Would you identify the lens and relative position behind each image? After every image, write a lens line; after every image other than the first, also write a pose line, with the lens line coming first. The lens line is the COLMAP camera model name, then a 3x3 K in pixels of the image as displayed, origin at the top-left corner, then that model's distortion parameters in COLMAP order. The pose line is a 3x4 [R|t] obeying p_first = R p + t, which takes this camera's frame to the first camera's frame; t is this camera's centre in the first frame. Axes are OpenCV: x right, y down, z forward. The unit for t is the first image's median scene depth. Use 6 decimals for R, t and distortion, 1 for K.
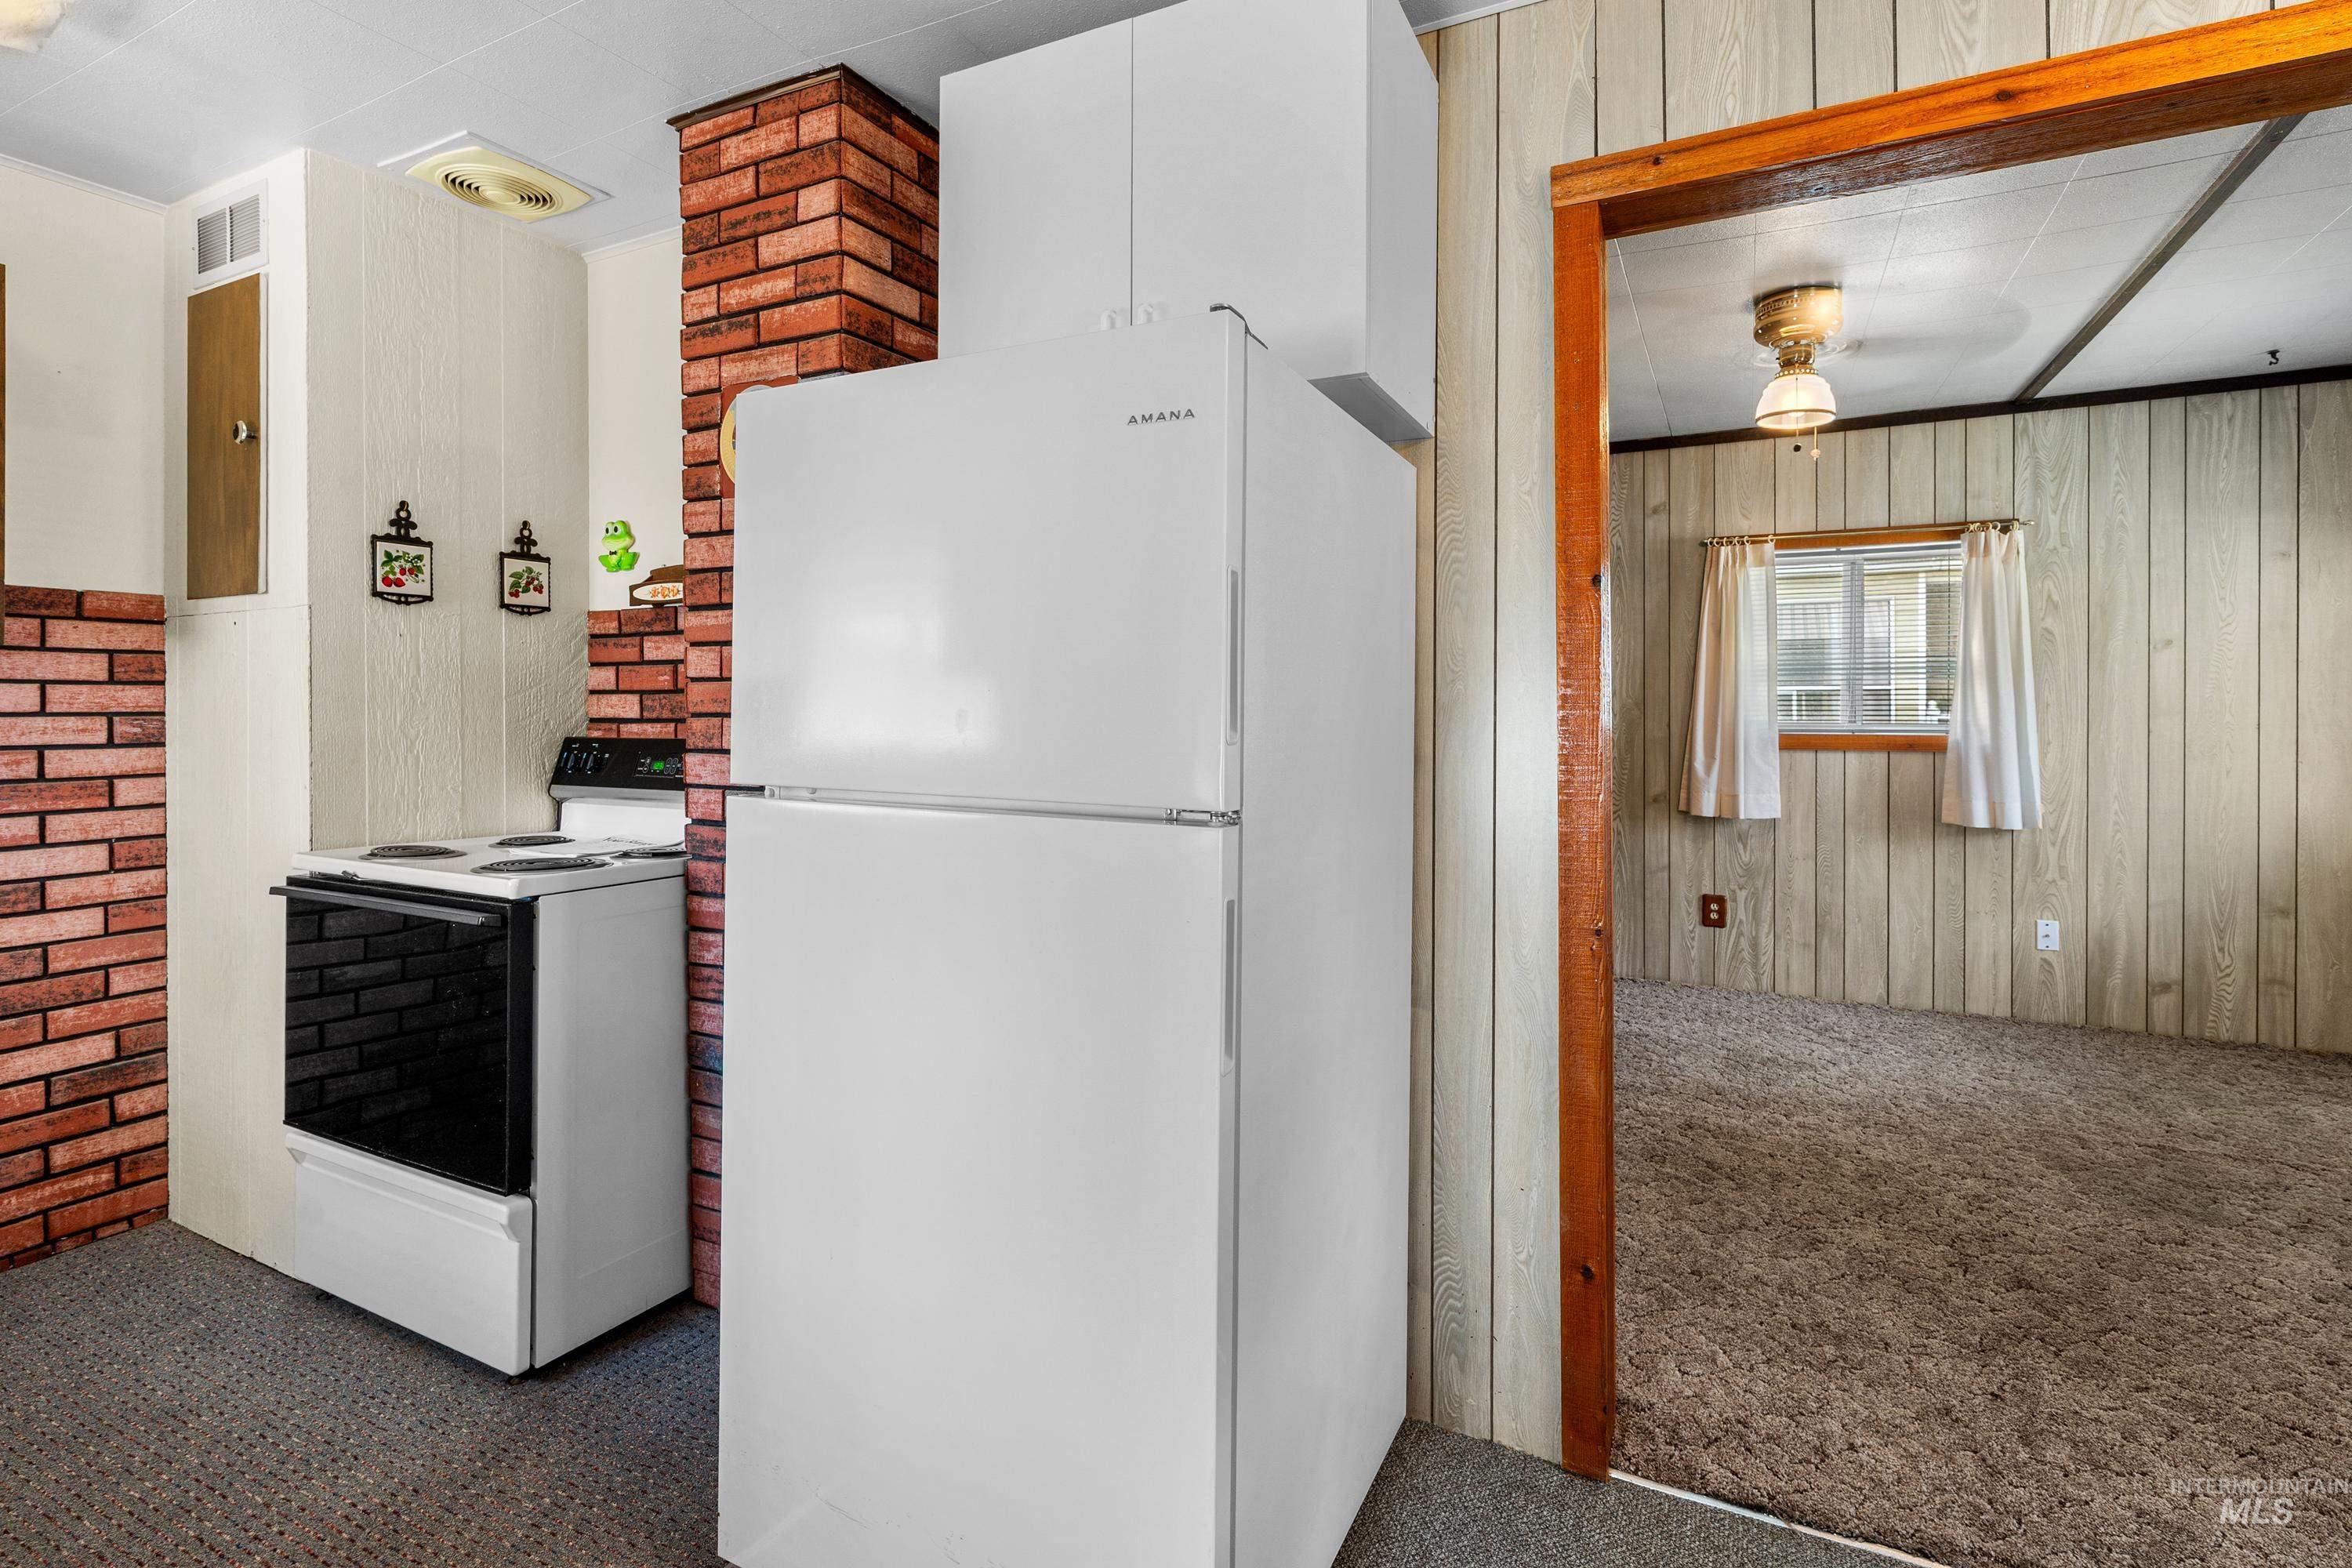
lens RADIAL K [[1083.9, 0, 1179.0], [0, 1083.9, 711.6], [0, 0, 1]] dist [-0.009016, 0.002521]
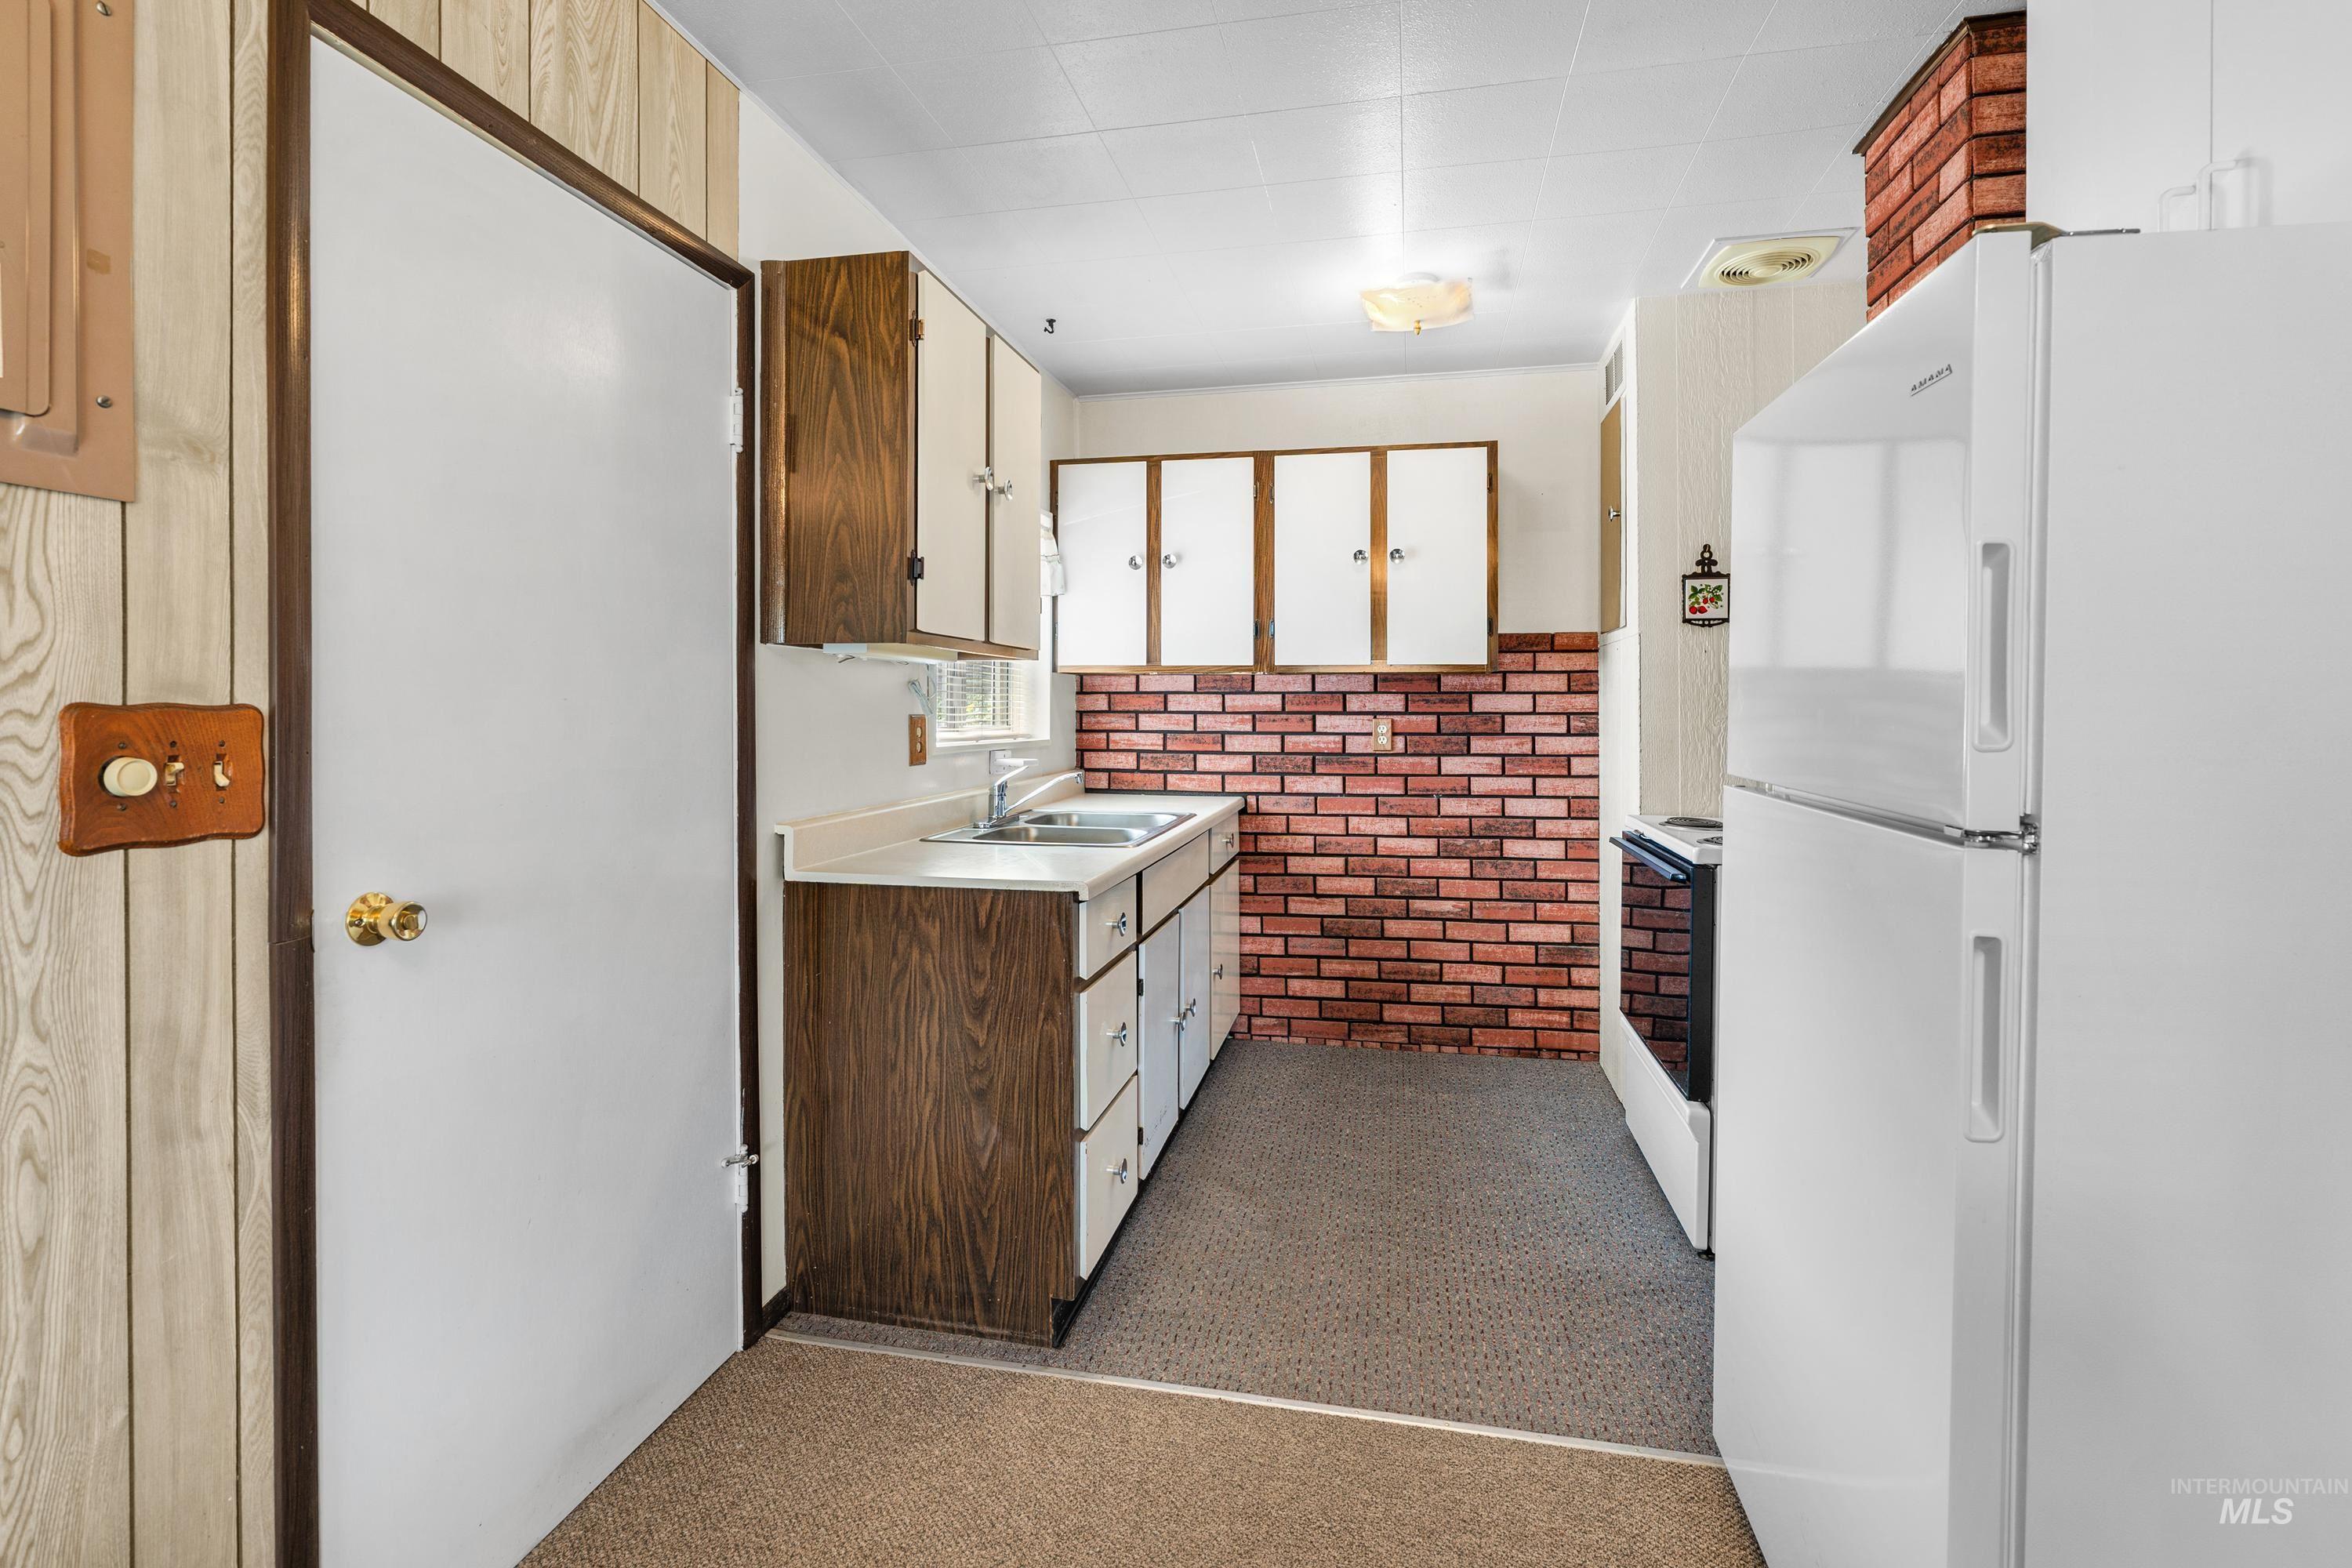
lens RADIAL K [[1083.9, 0, 1171.4], [0, 1083.9, 711.0], [0, 0, 1]] dist [-0.009016, 0.002521]
pose [[0.251473, 0.001192, -0.967864, 0.338927], [-0.002984, 0.999995, 0.000456, 0.000144], [0.967860, 0.002774, 0.251475, 0.083200]]
